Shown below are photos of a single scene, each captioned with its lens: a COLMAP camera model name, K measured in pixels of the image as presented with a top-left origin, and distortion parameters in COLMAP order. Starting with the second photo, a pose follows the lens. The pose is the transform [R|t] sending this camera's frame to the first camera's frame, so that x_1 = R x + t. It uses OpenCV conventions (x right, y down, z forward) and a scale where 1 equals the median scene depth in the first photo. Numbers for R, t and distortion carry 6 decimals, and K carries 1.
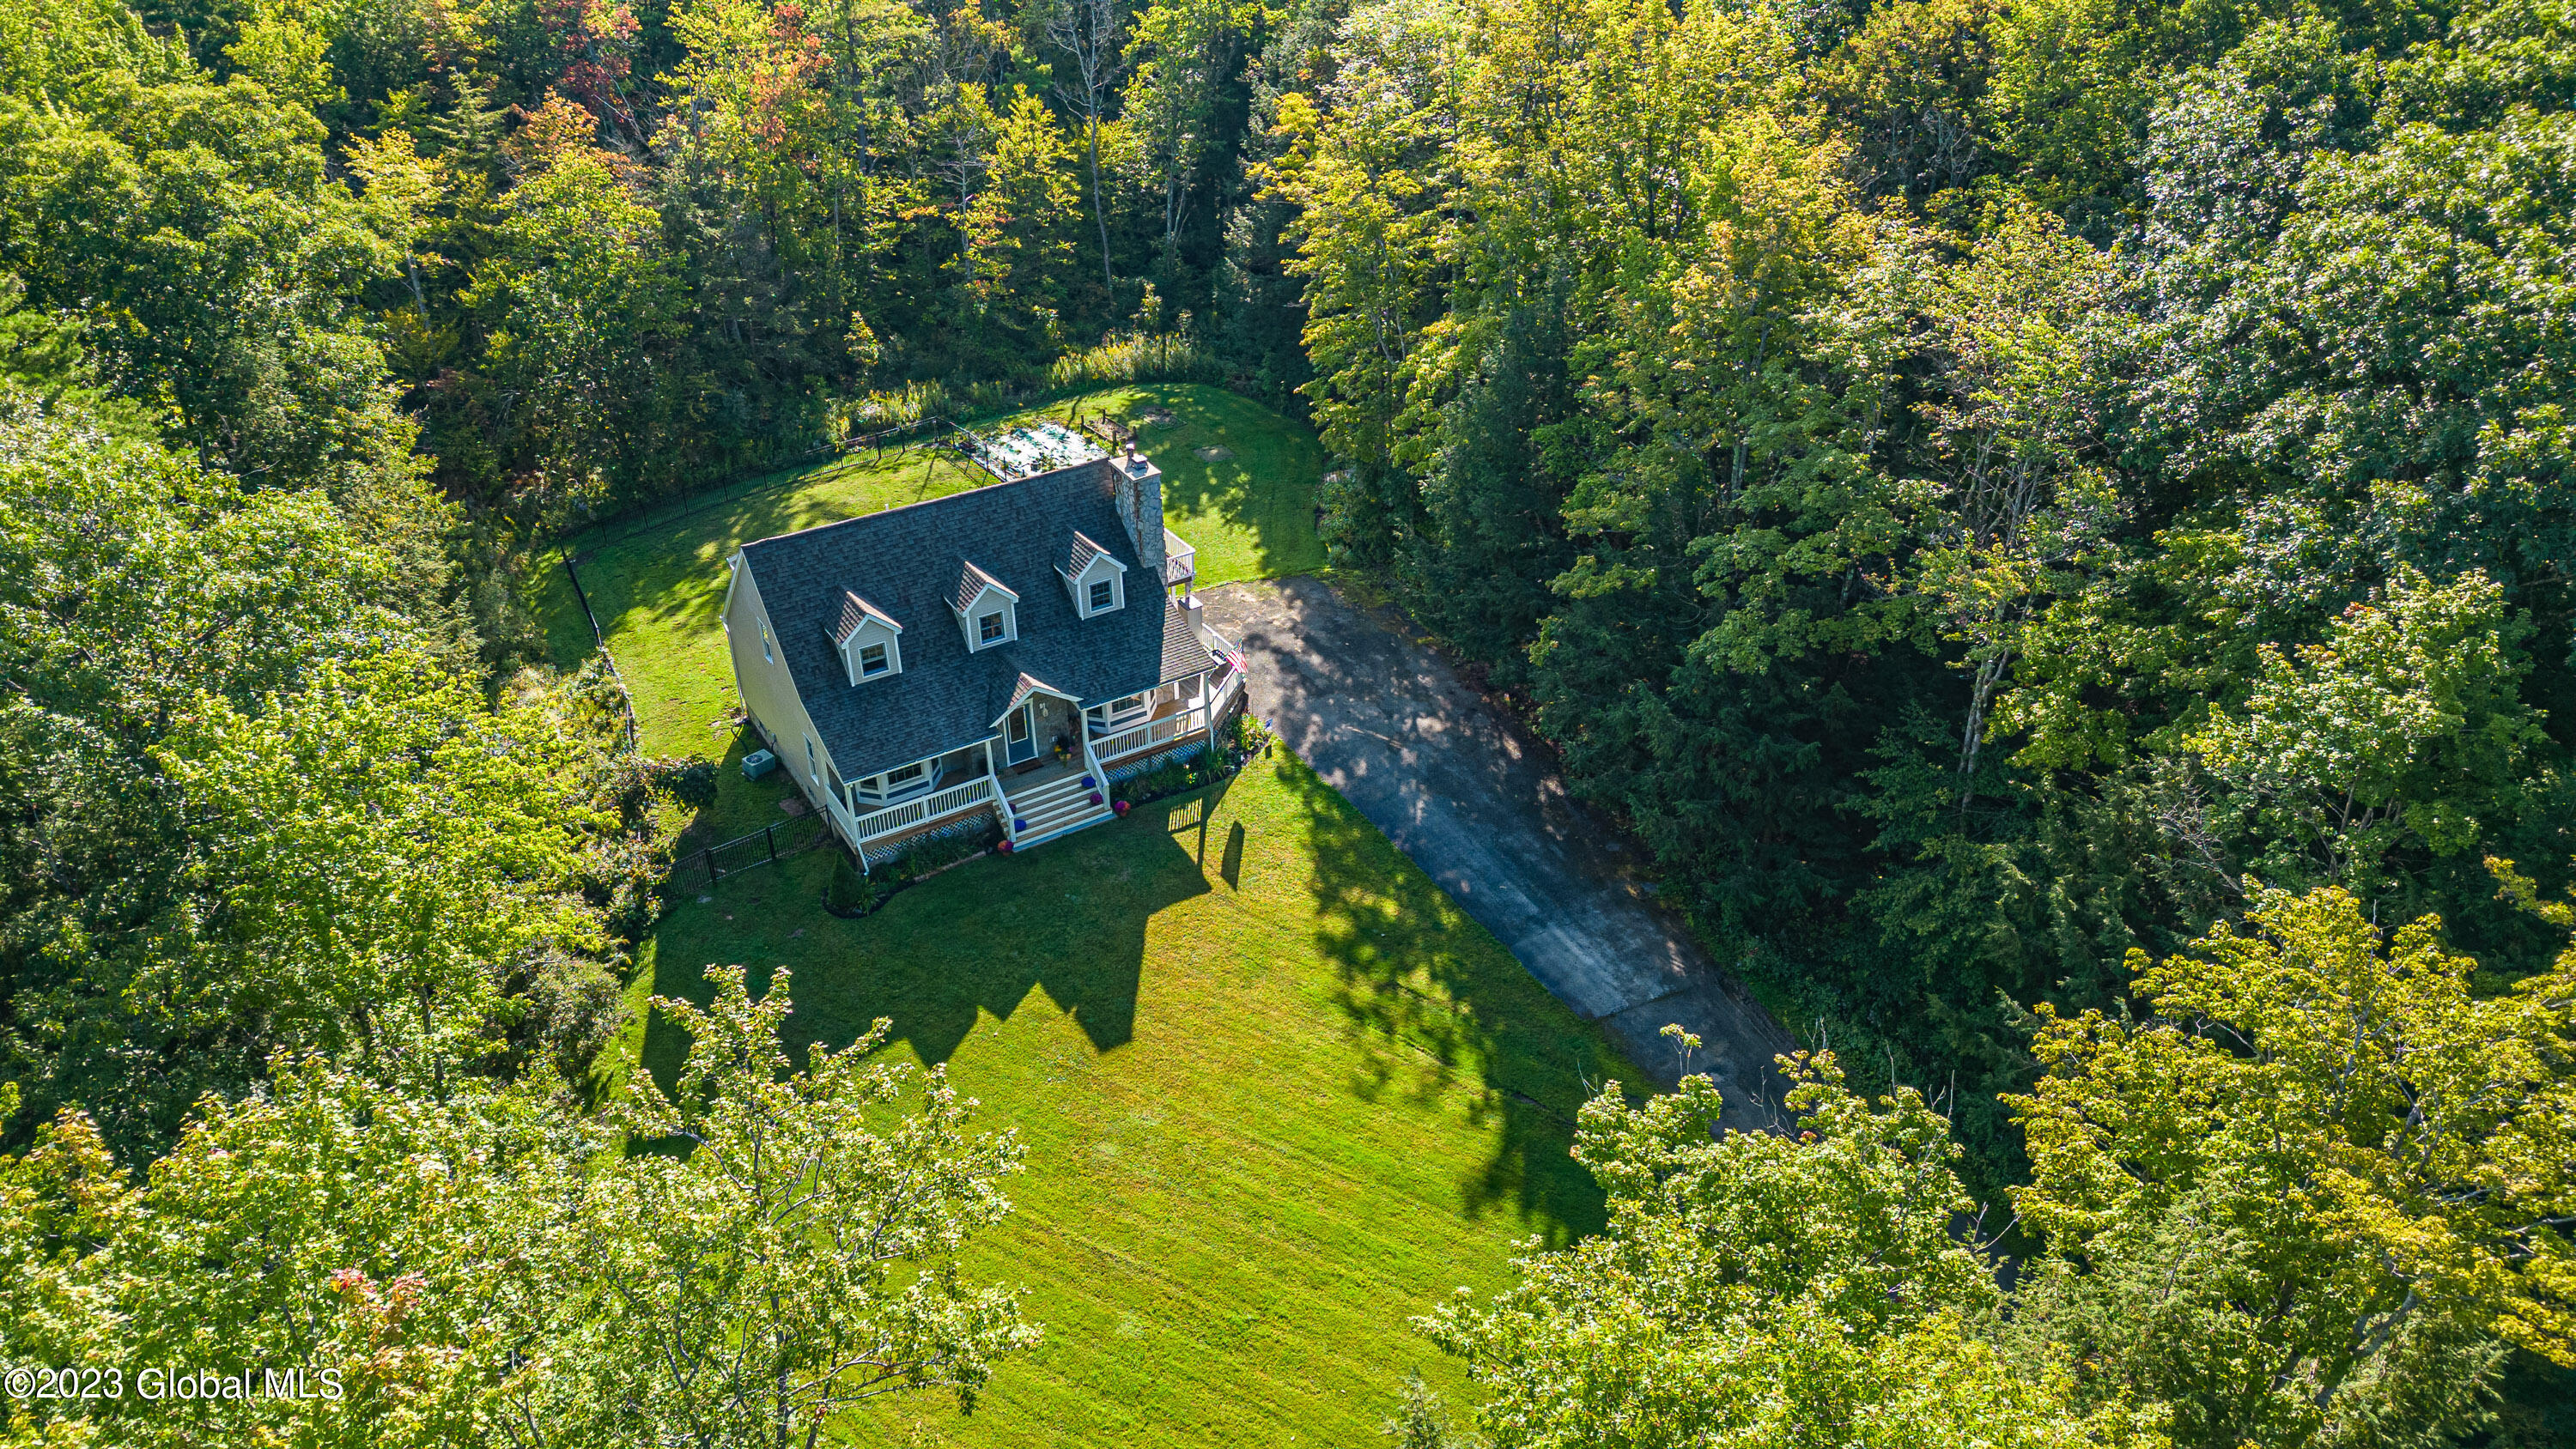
lens RADIAL K [[1799.6, 0, 1305.8], [0, 1799.6, 716.0], [0, 0, 1]] dist [0.068810, -0.075791]
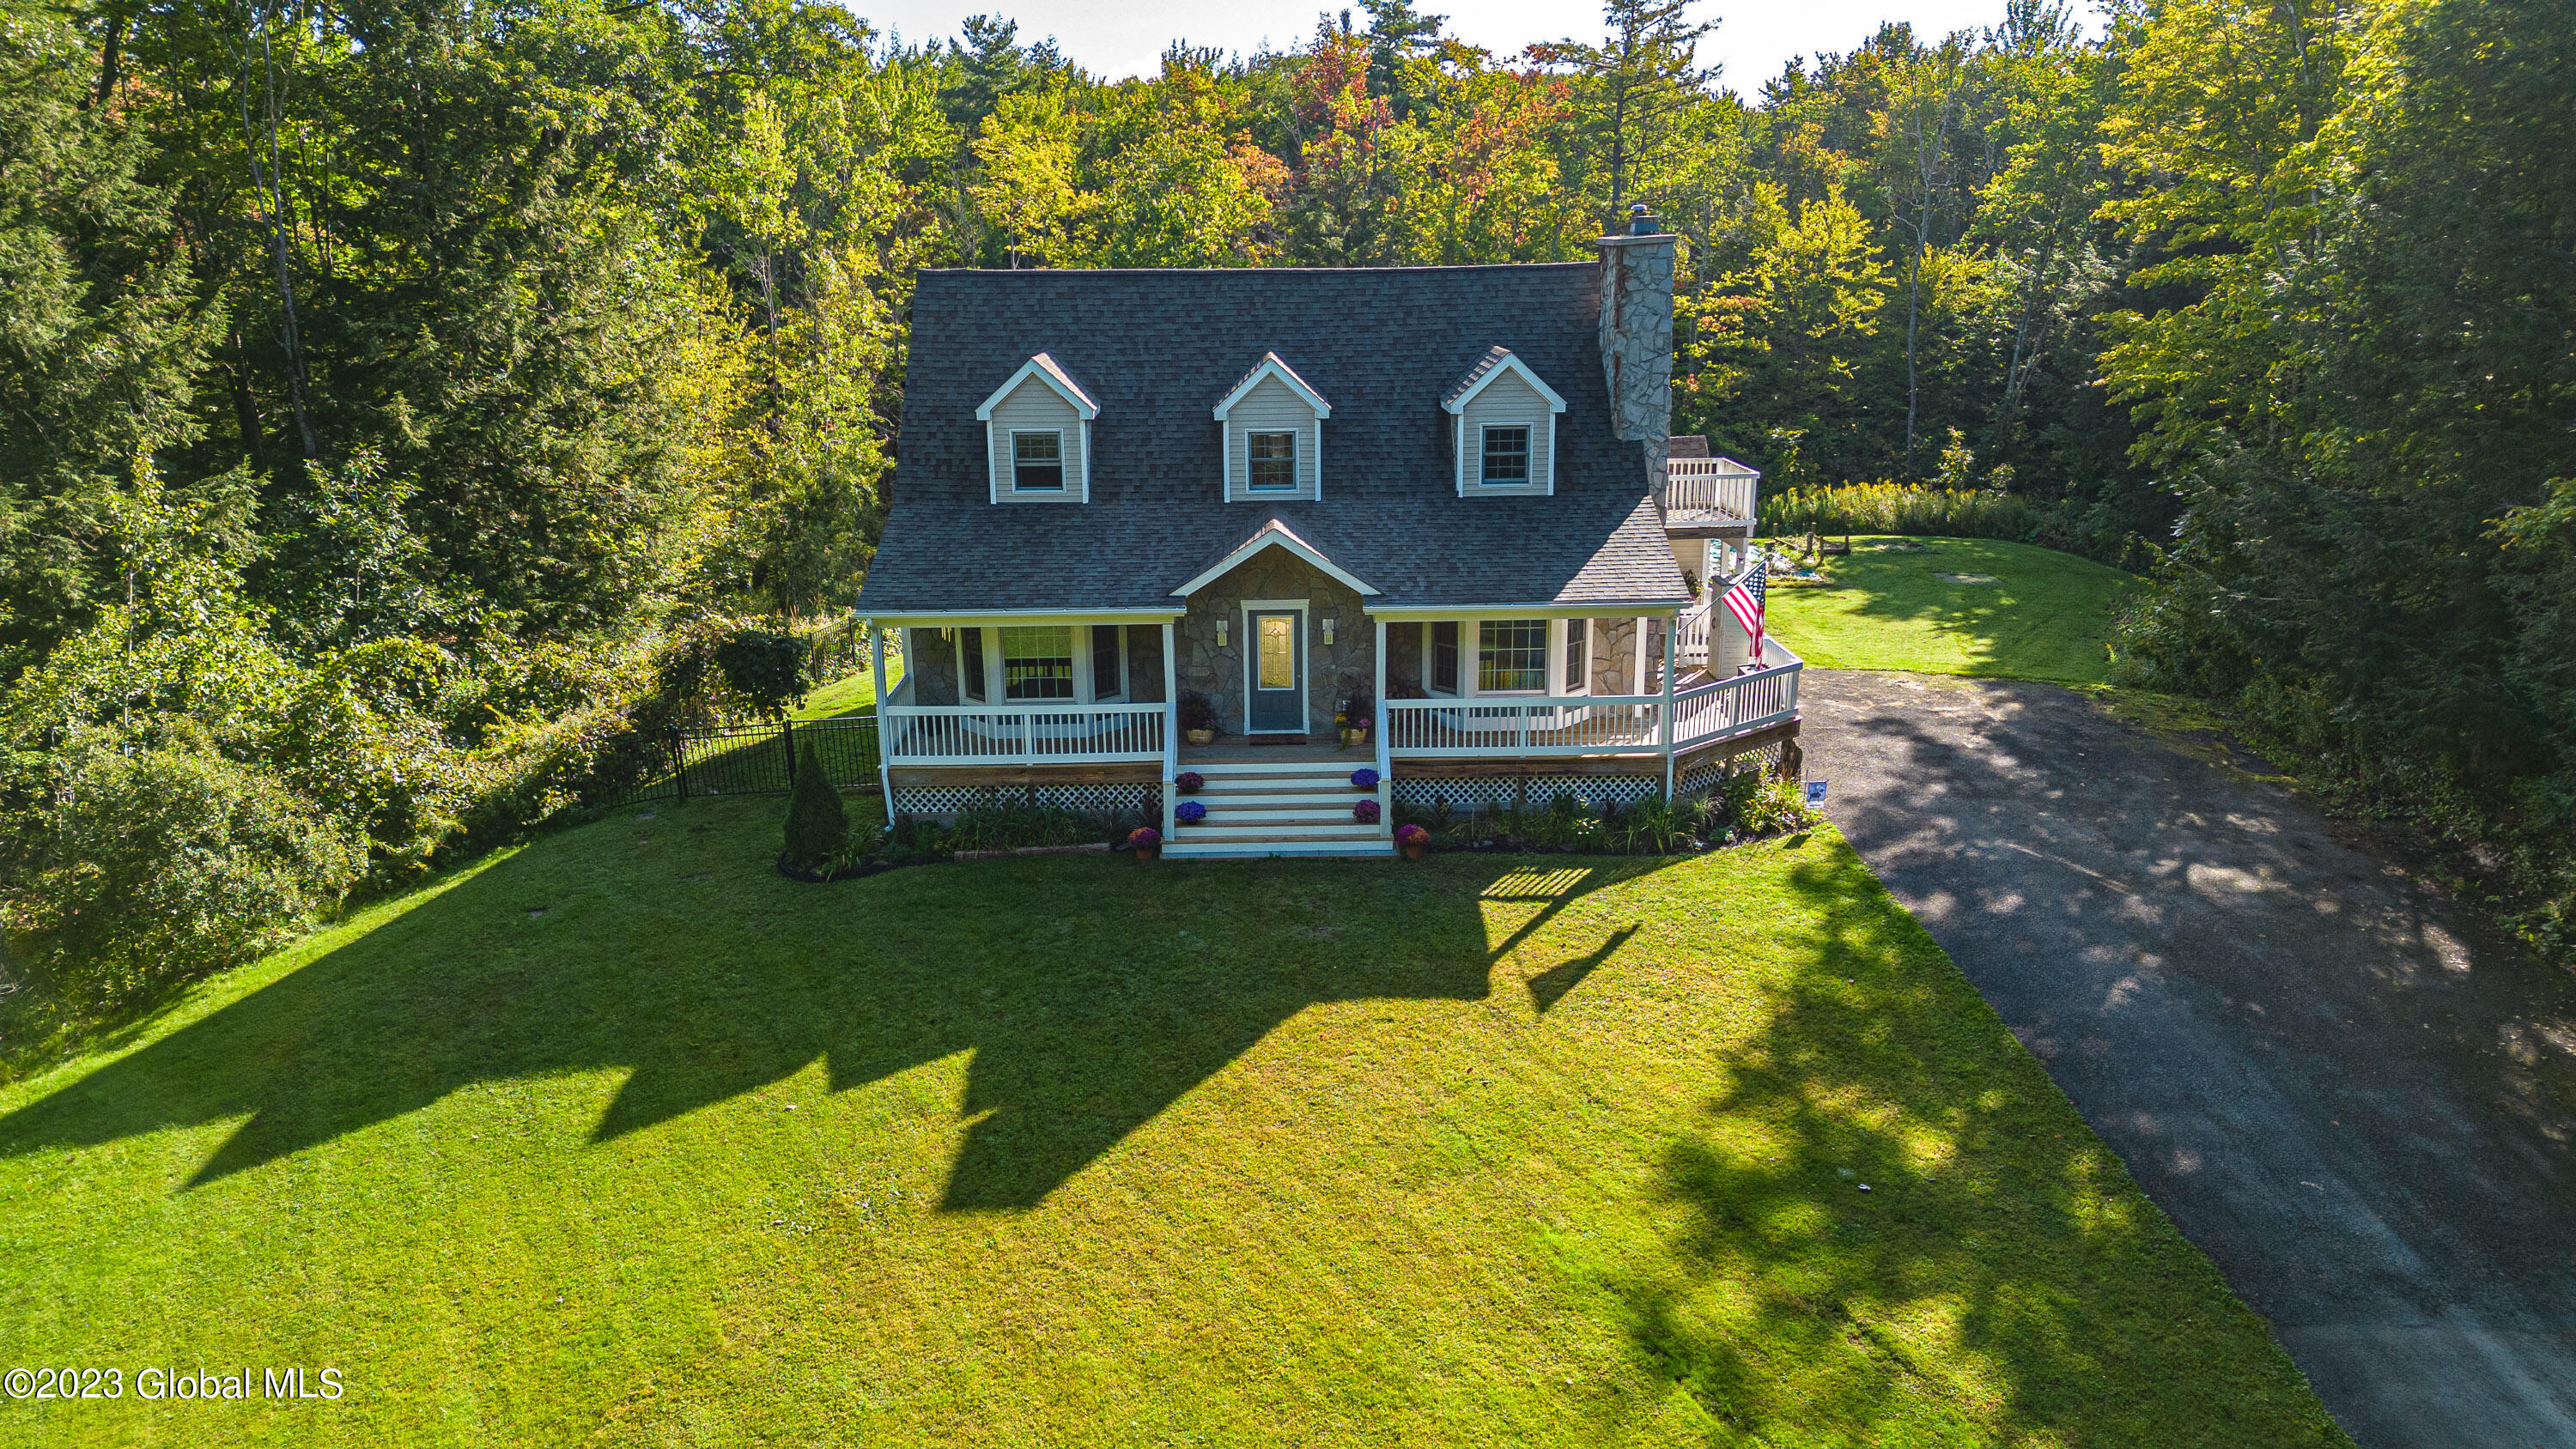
lens RADIAL K [[1799.6, 0, 1270.5], [0, 1799.6, 704.5], [0, 0, 1]] dist [0.068810, -0.075791]
pose [[0.846427, 0.128255, -0.516828, 0.100607], [-0.272218, 0.938375, -0.212954, 0.123989], [0.457666, 0.320940, 0.829180, 0.570038]]
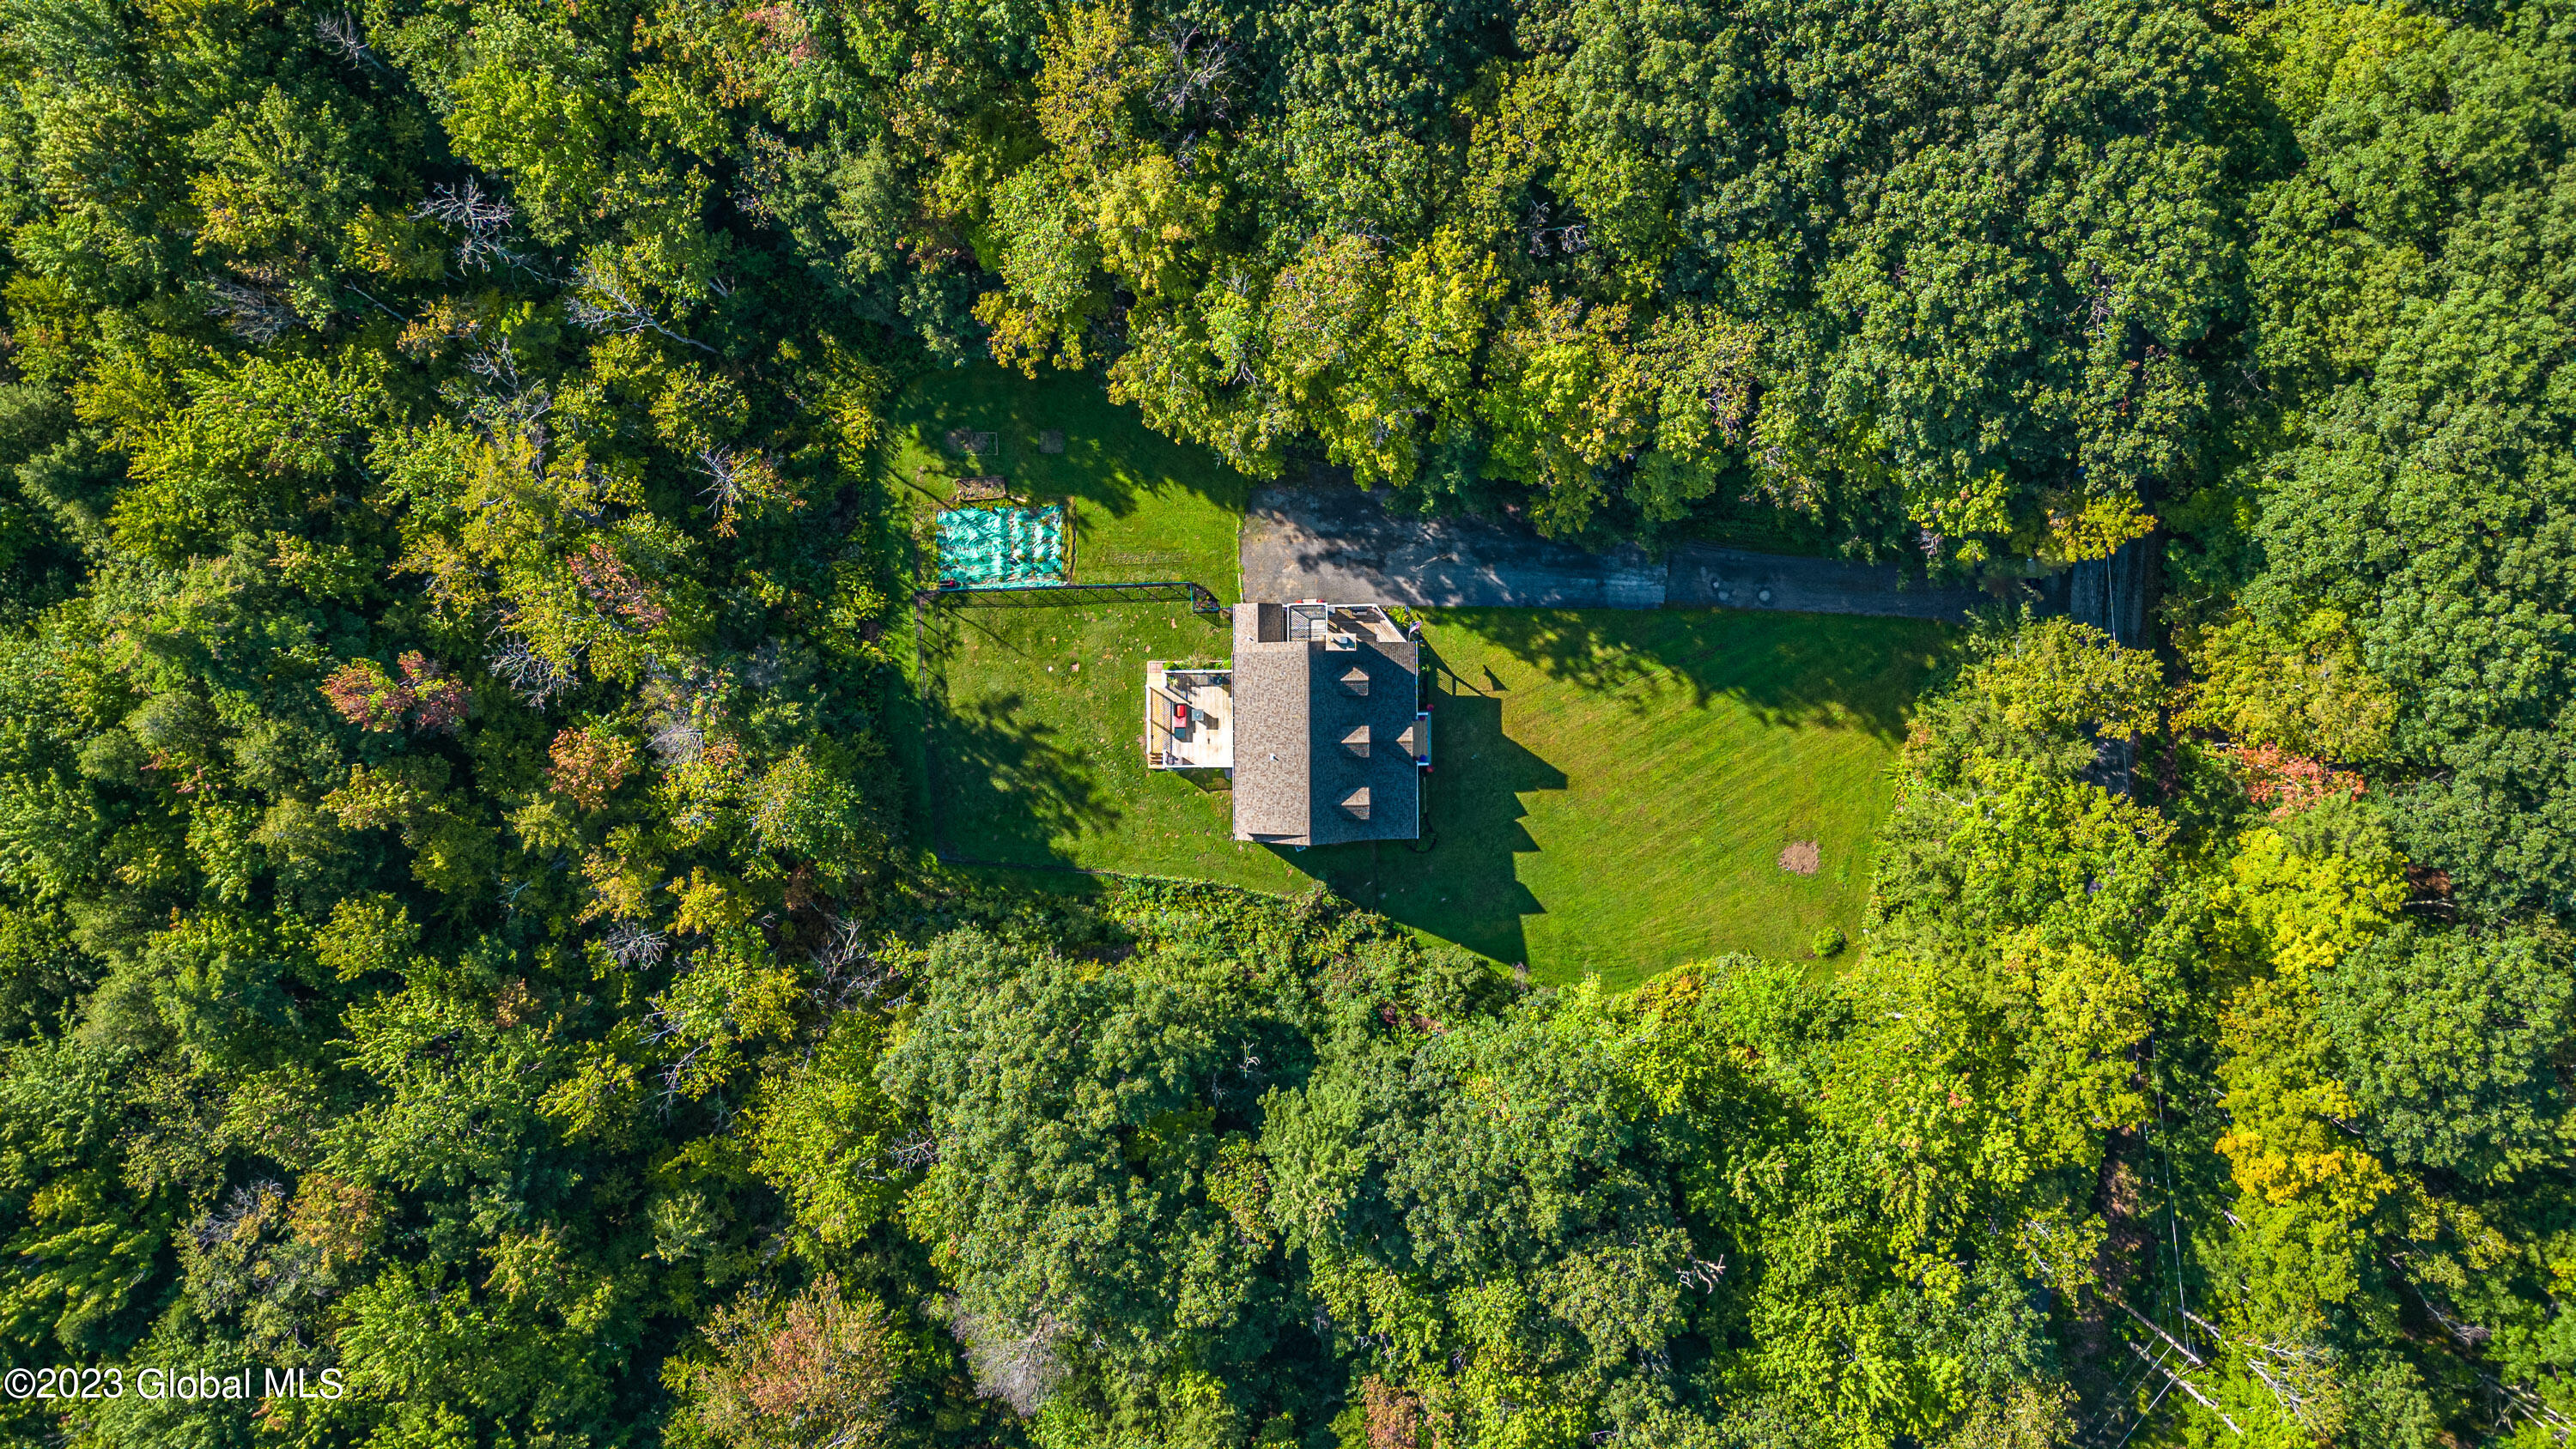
lens RADIAL K [[1799.6, 0, 1277.7], [0, 1799.6, 733.2], [0, 0, 1]] dist [0.068810, -0.075791]
pose [[0.530913, -0.847099, -0.023544, -0.164144], [0.451794, 0.259435, 0.853566, -1.731543], [-0.716947, -0.463807, 0.520452, 0.034243]]
